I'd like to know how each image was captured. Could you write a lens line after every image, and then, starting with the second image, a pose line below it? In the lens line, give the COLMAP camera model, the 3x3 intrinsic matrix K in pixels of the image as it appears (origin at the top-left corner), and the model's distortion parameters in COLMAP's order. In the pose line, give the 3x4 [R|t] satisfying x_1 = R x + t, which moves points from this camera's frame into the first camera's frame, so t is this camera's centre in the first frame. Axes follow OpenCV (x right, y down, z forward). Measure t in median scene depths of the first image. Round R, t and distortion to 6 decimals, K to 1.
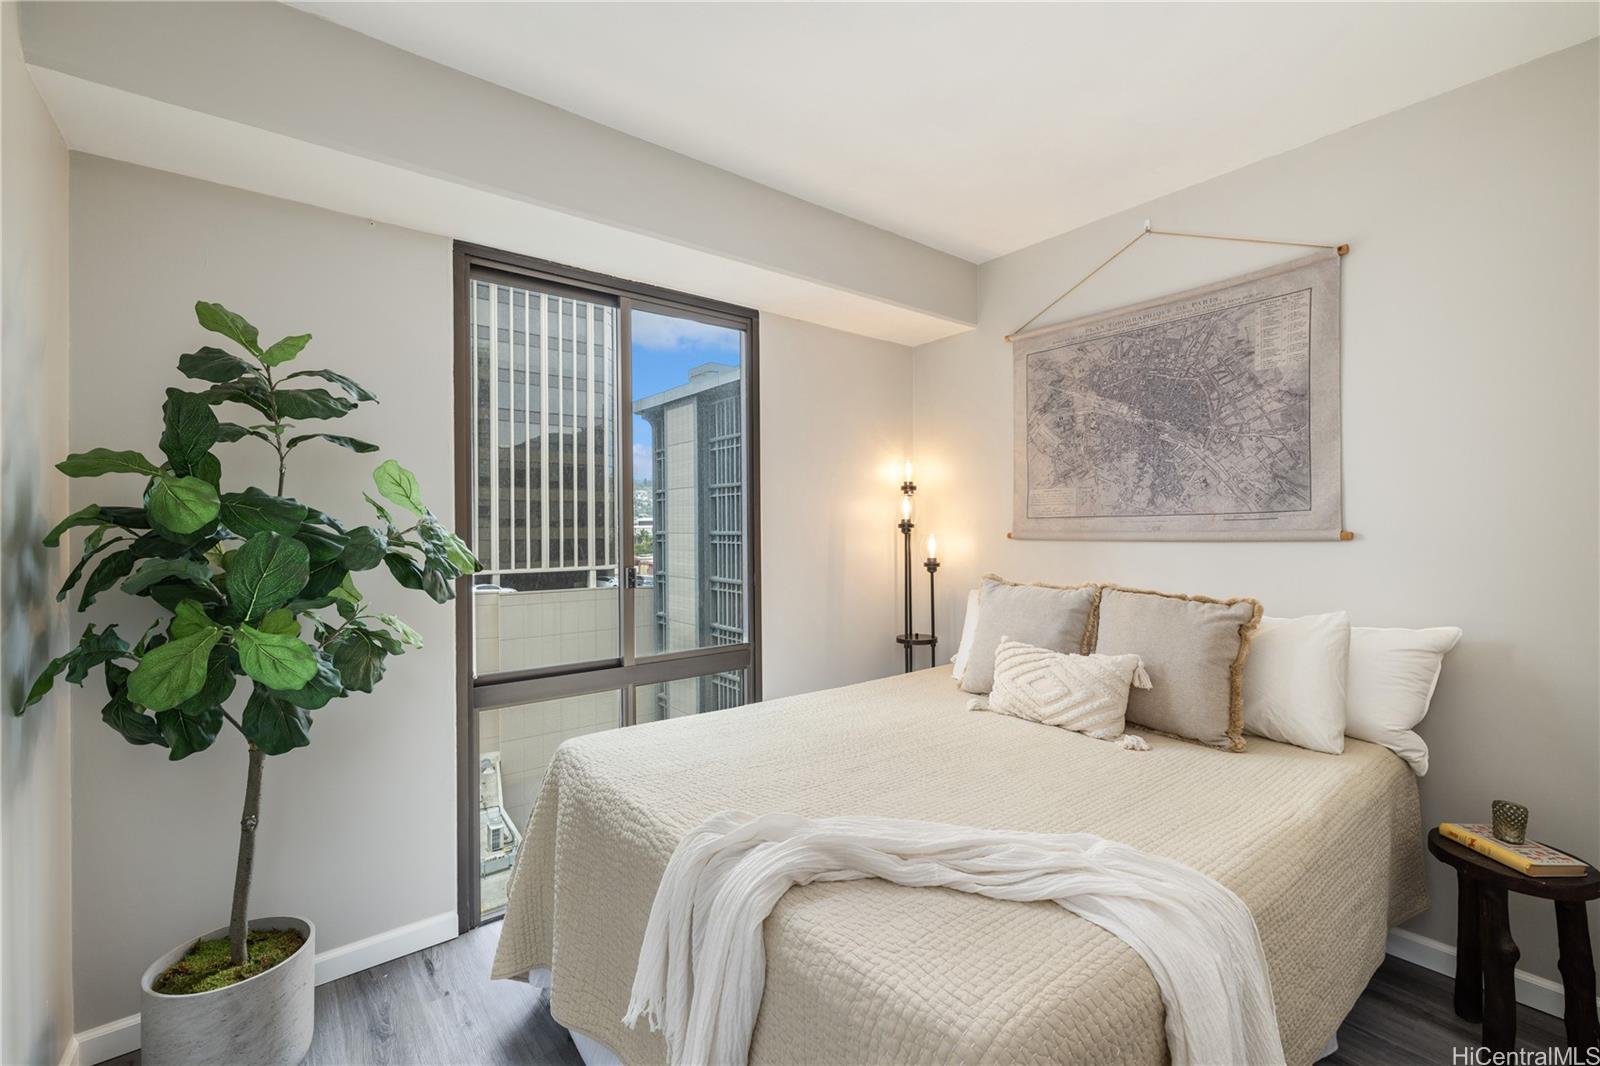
lens RADIAL K [[680.2, 0, 802.2], [0, 680.2, 533.9], [0, 0, 1]] dist [-0.000498, 0.001372]
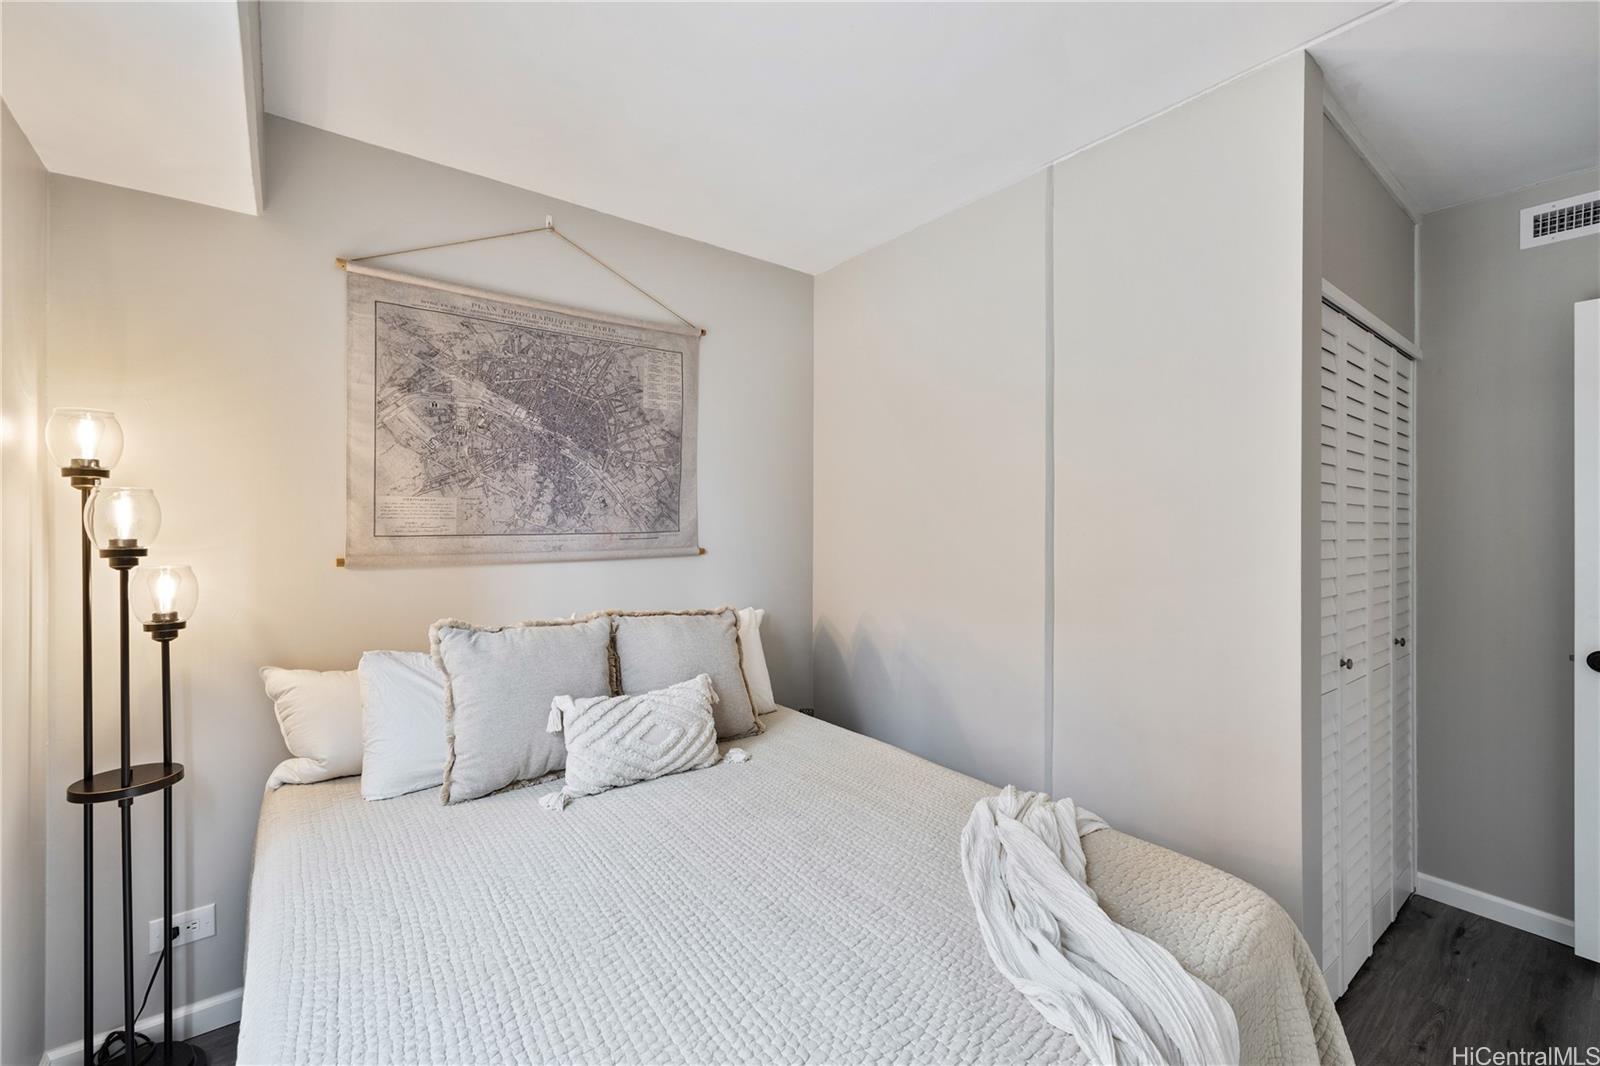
lens RADIAL K [[680.2, 0, 802.4], [0, 680.2, 526.9], [0, 0, 1]] dist [-0.000498, 0.001372]
pose [[0.010529, 0.003575, 0.999938, -0.428761], [0.008007, 0.999961, -0.003660, -0.031931], [-0.999913, 0.008045, 0.010500, 0.669823]]
